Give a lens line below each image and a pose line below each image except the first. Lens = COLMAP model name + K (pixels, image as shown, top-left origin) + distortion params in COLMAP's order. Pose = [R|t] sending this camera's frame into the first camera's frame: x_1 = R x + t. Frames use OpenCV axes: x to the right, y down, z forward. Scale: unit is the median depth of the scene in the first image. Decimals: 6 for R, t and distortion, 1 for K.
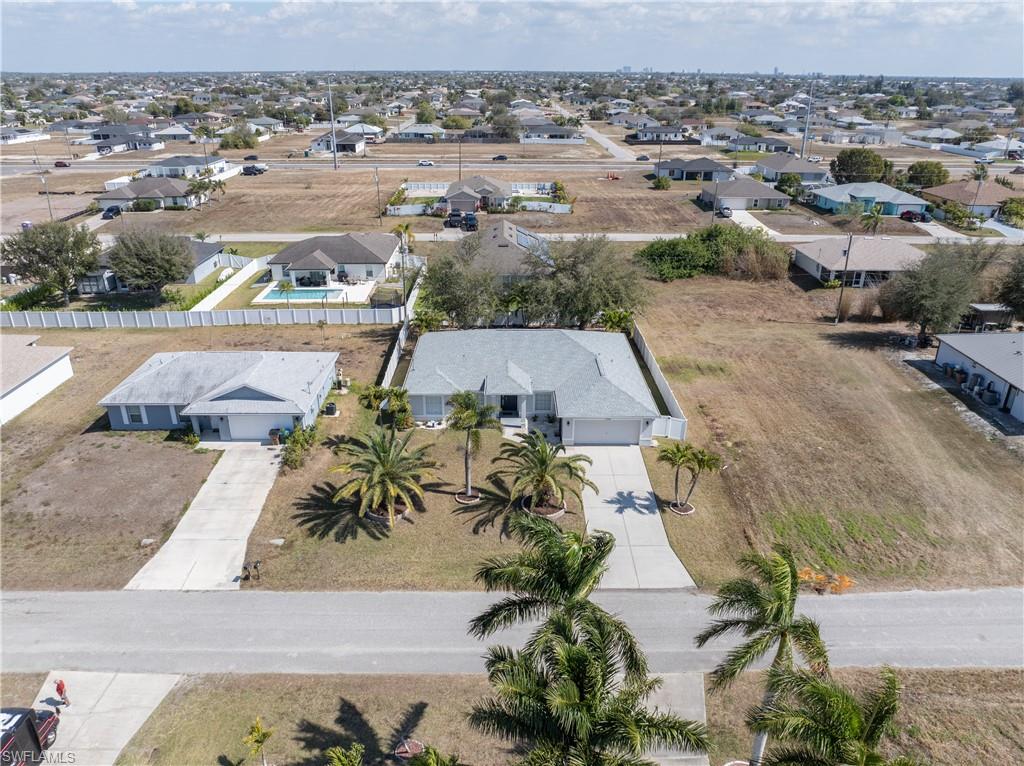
lens RADIAL K [[714.3, 0, 512.0], [0, 714.3, 383.0], [0, 0, 1]] dist [-0.020321, -0.000275]
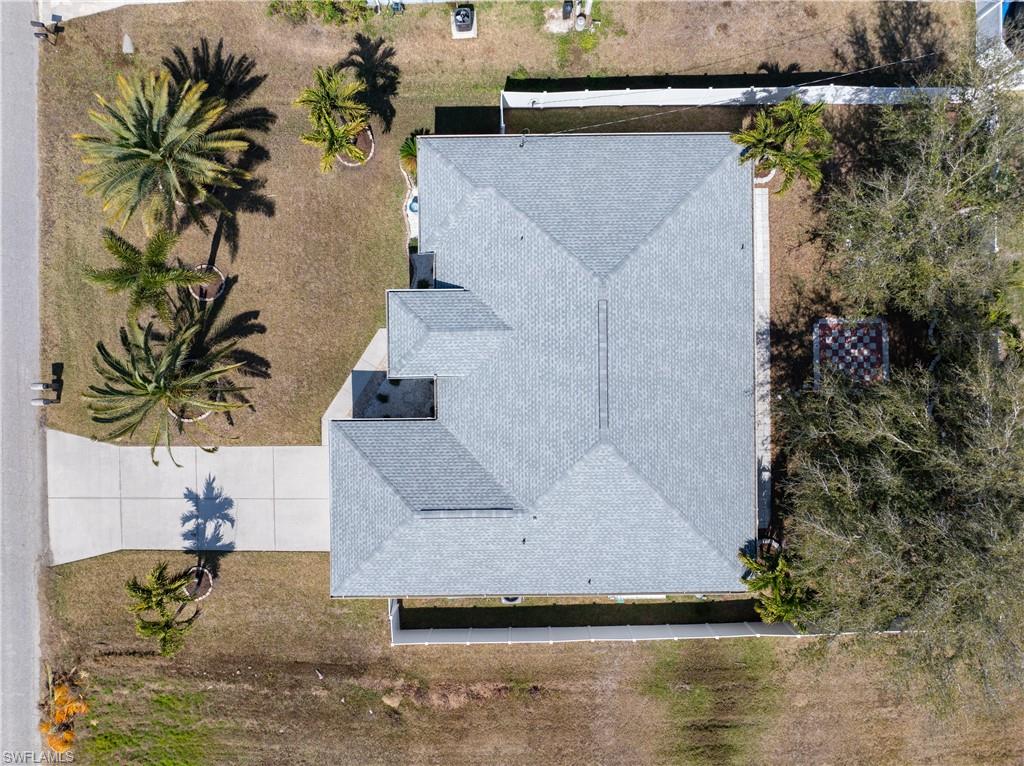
lens RADIAL K [[714.3, 0, 512.0], [0, 714.3, 383.0], [0, 0, 1]] dist [-0.020321, -0.000275]
pose [[0.002297, 0.999997, -0.000774, 0.020075], [-0.400465, 0.001629, 0.916311, -0.319349], [0.916309, -0.001795, 0.400468, 0.528304]]
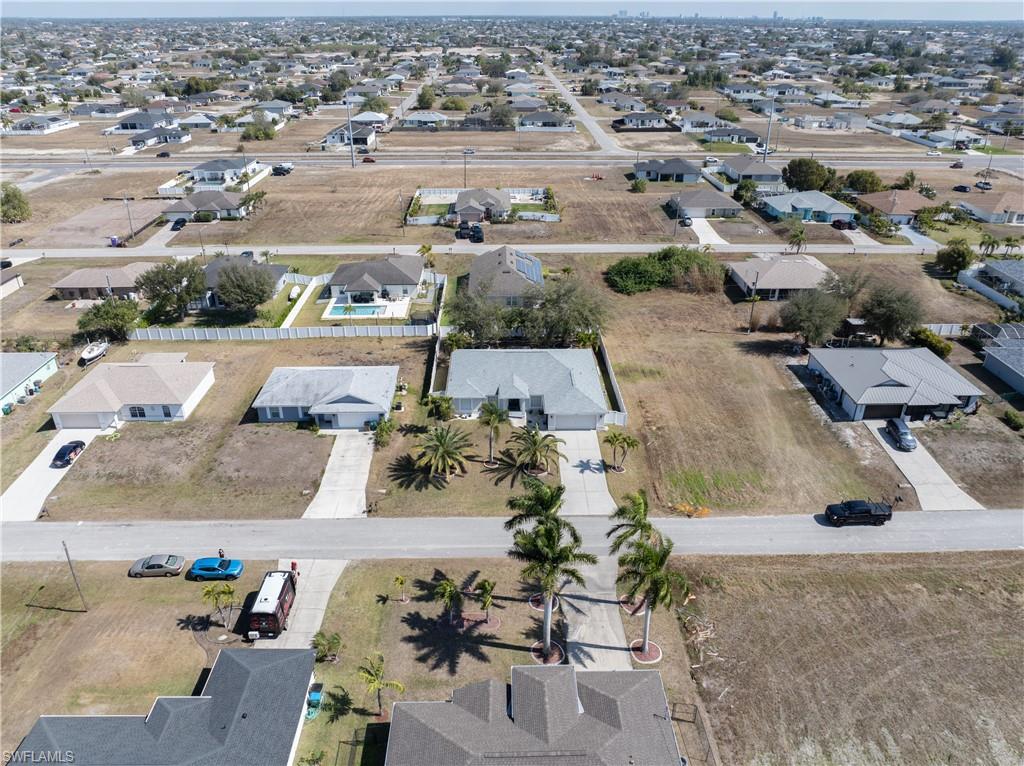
lens RADIAL K [[712.6, 0, 512.0], [0, 712.6, 383.0], [0, 0, 1]] dist [0.037441, -0.081831]
pose [[0.999958, -0.006032, 0.006853, -0.012233], [0.005556, 0.997712, 0.067384, -0.075895], [-0.007244, -0.067343, 0.997704, -0.351496]]
